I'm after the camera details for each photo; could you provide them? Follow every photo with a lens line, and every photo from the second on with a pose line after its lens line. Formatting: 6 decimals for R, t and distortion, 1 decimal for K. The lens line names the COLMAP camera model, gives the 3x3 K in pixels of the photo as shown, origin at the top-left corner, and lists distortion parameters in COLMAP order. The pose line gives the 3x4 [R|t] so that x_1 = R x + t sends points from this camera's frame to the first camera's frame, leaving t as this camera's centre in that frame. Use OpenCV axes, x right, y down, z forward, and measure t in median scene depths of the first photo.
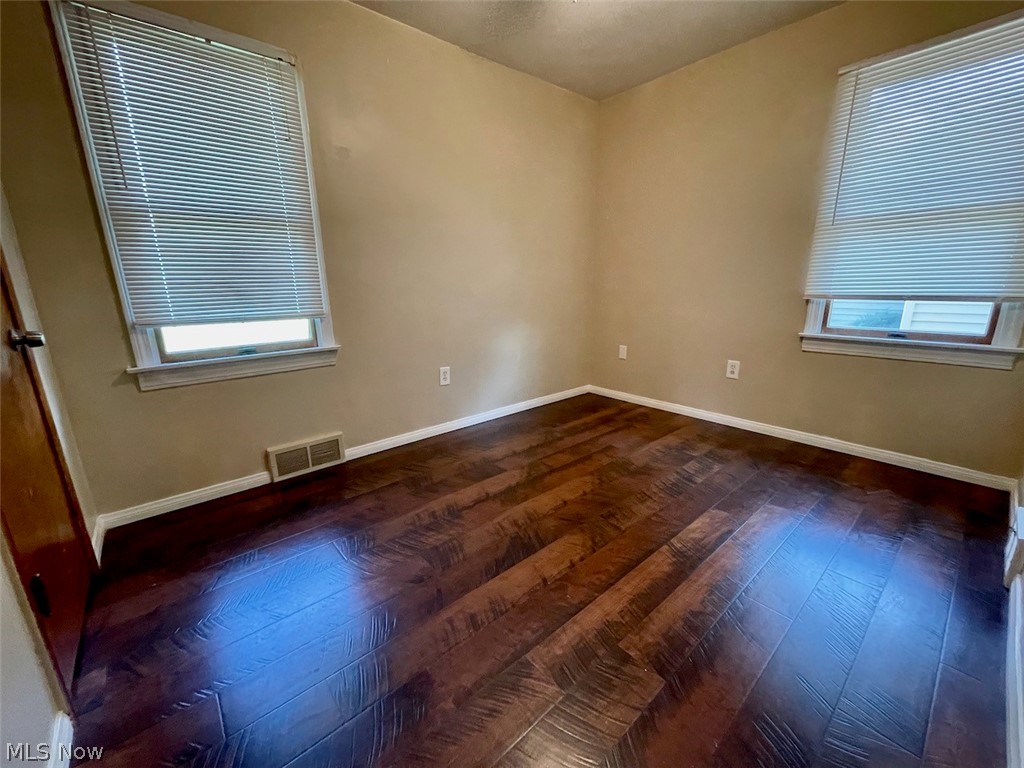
lens RADIAL K [[411.8, 0, 513.4], [0, 411.8, 384.5], [0, 0, 1]] dist [0.007454, -0.003271]
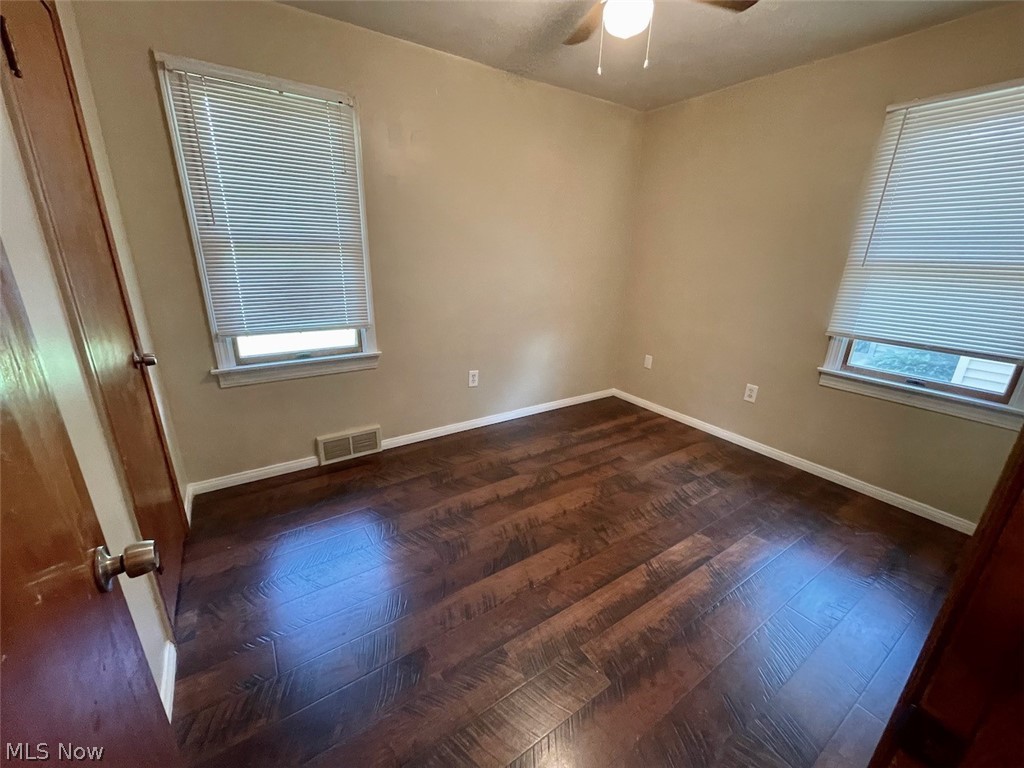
lens RADIAL K [[411.8, 0, 513.2], [0, 411.8, 385.2], [0, 0, 1]] dist [0.007454, -0.003271]
pose [[0.991729, 0.079254, -0.100959, 0.075178], [-0.071853, 0.994595, 0.074957, -0.137430], [0.106354, -0.067083, 0.992063, -0.113319]]
